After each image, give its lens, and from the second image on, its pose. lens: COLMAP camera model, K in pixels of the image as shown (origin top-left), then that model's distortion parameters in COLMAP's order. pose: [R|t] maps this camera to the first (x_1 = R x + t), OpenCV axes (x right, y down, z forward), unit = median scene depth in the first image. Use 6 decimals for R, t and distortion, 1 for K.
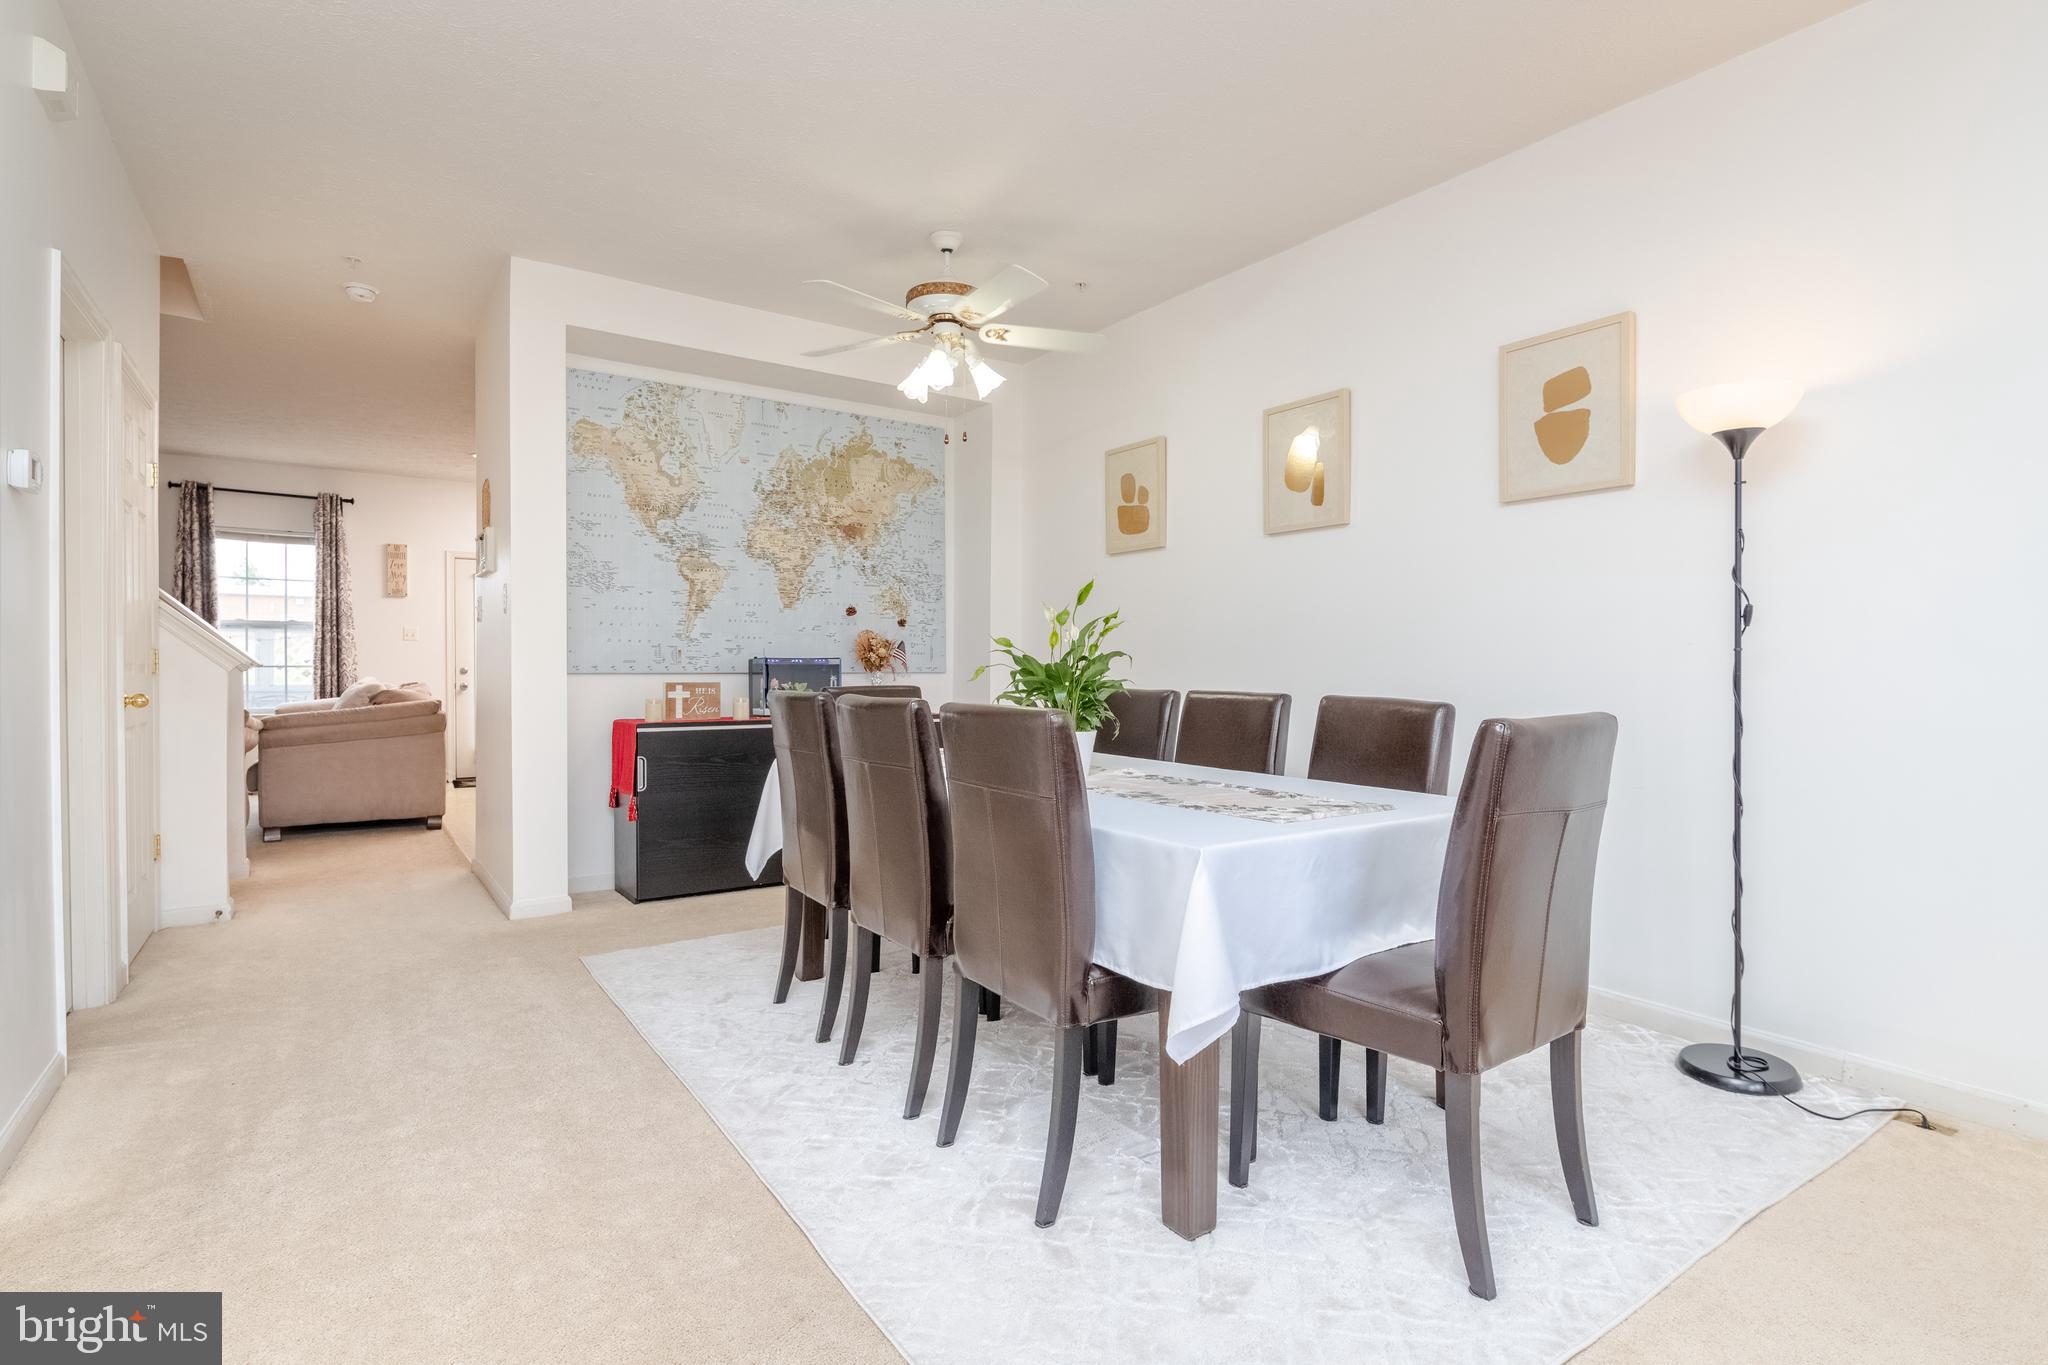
lens RADIAL K [[1033.8, 0, 1019.2], [0, 1033.8, 671.6], [0, 0, 1]] dist [0.007289, 0.000572]
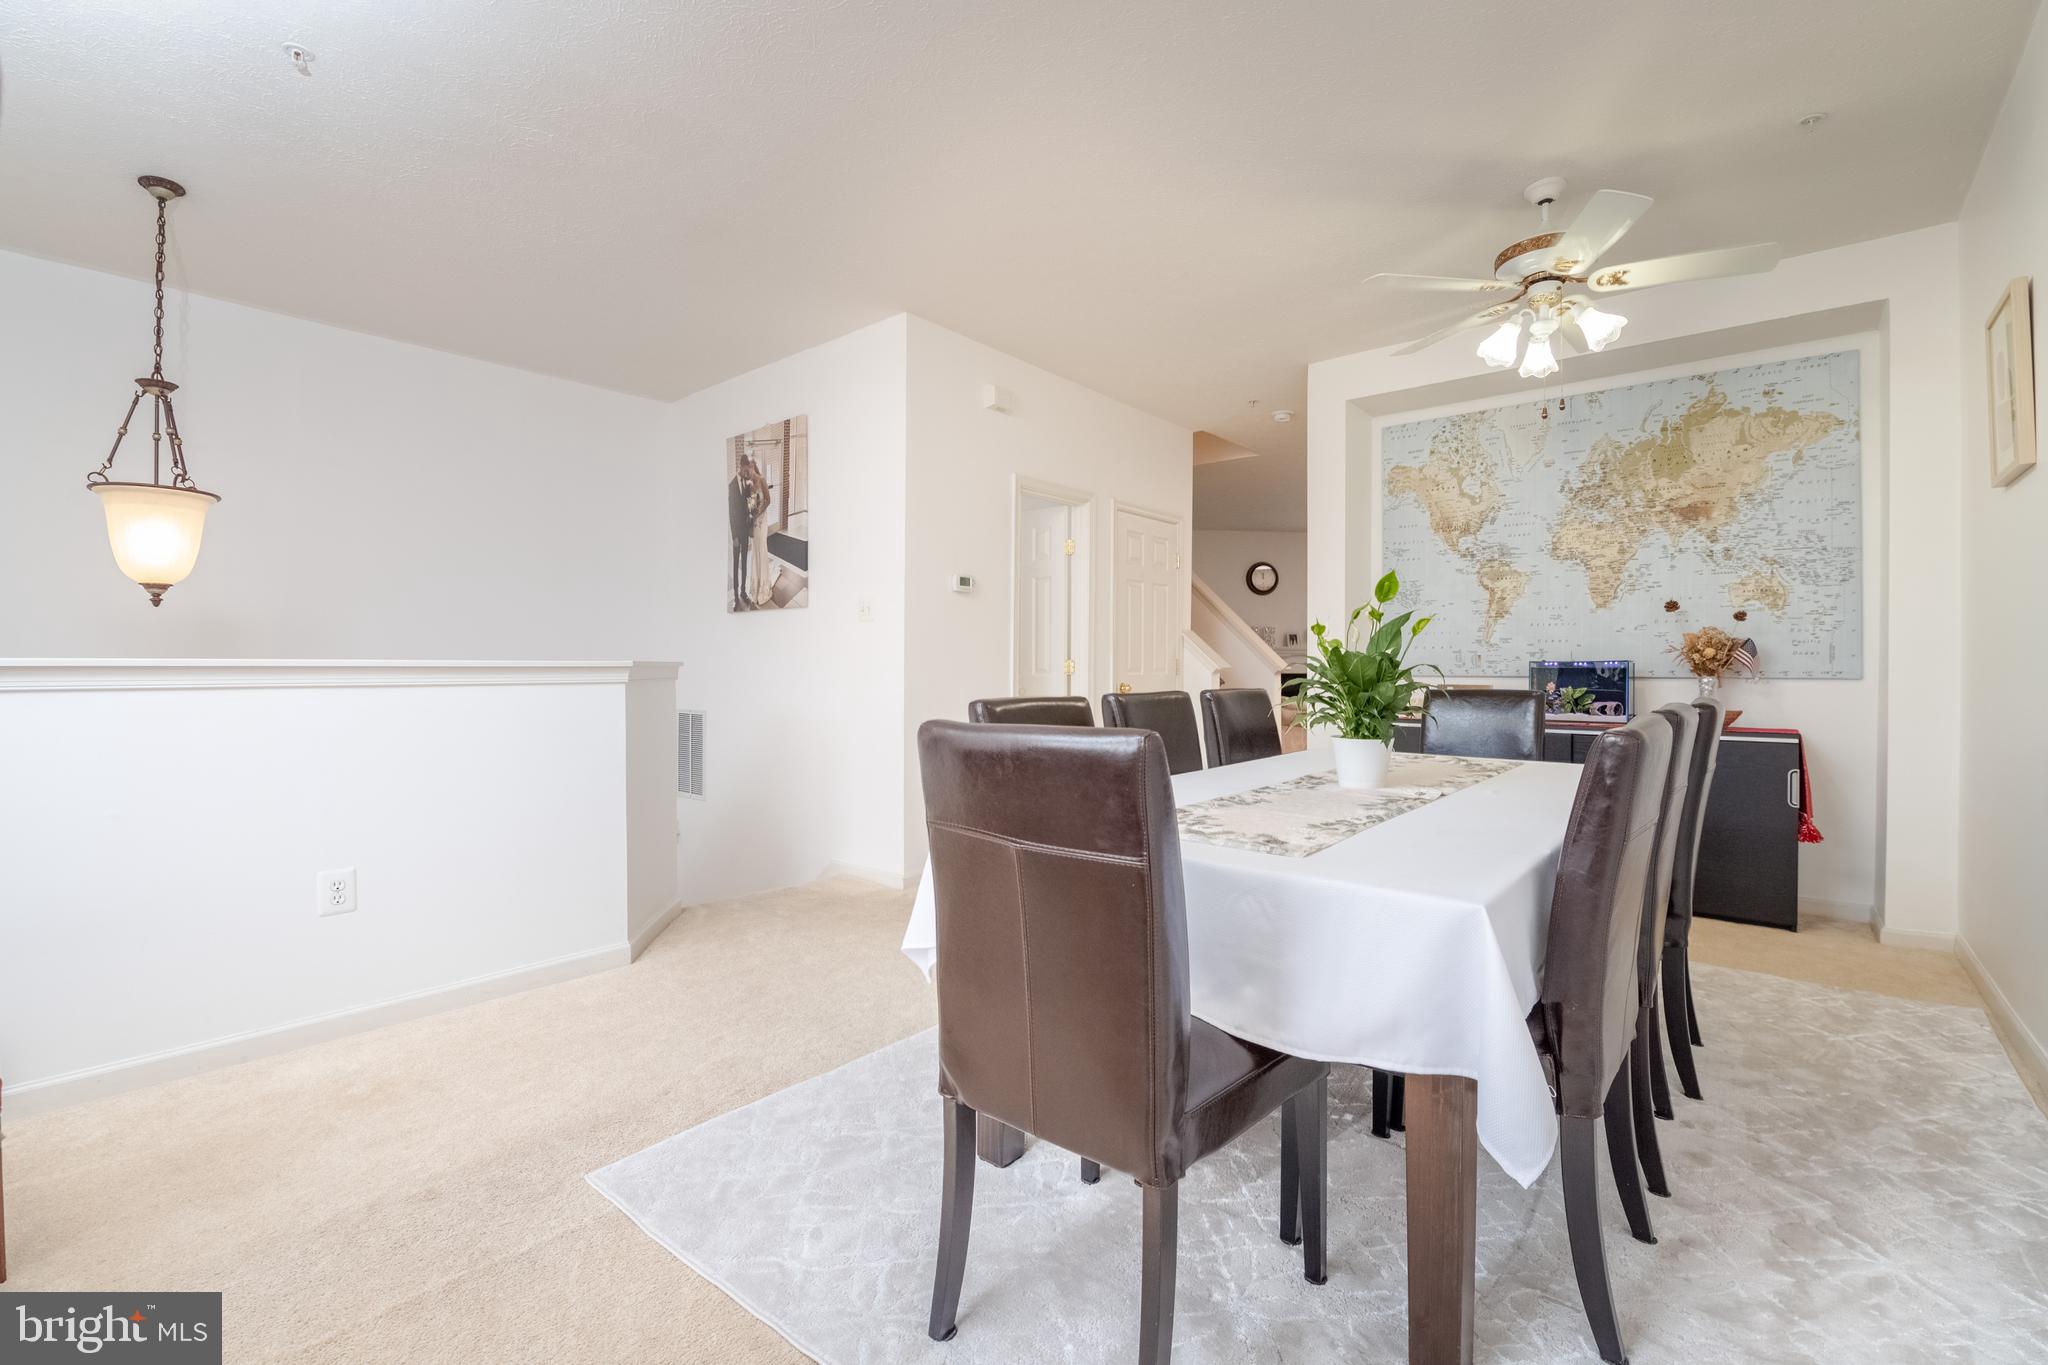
lens RADIAL K [[872.9, 0, 1019.8], [0, 872.9, 666.6], [0, 0, 1]] dist [-0.010276, -0.000362]
pose [[0.246122, -0.002966, -0.969234, 0.411533], [-0.004864, 0.999979, -0.004295, -0.002084], [0.969227, 0.005771, 0.246102, 0.292646]]
